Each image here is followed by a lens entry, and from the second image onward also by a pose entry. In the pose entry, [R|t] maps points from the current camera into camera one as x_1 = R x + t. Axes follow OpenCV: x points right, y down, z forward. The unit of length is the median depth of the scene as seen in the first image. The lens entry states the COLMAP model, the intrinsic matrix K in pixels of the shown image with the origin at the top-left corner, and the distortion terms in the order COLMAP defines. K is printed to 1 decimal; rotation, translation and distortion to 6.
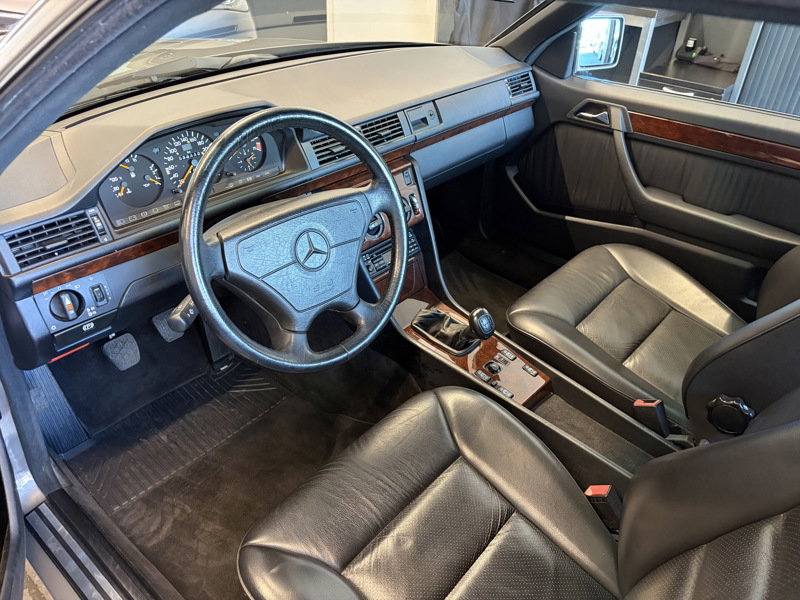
lens RADIAL K [[623.7, 0, 400.0], [0, 623.7, 300.0], [0, 0, 1]] dist [0.078756, -0.089959]
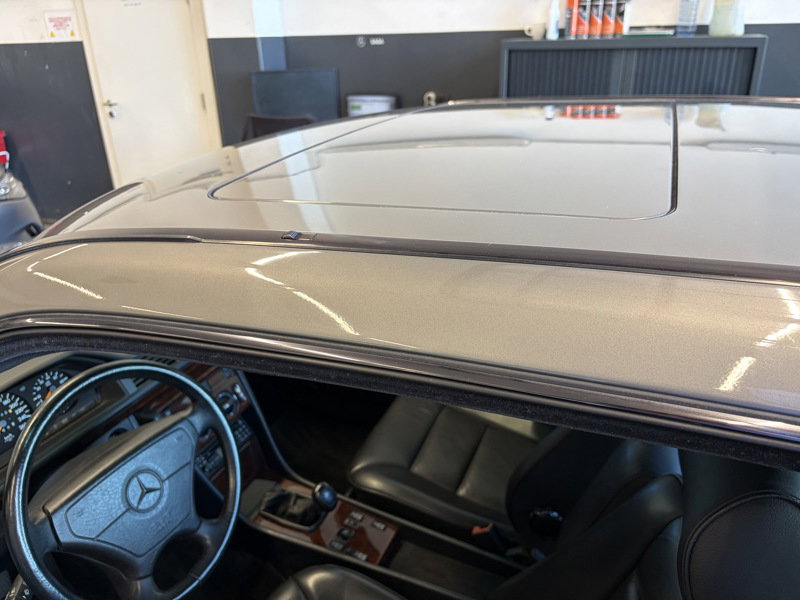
lens RADIAL K [[623.7, 0, 400.0], [0, 623.7, 300.0], [0, 0, 1]] dist [0.078756, -0.089959]
pose [[0.942159, -0.195832, 0.272005, 0.026487], [0.244200, 0.956950, -0.156885, -0.084874], [-0.229572, 0.214234, 0.949421, -0.119463]]
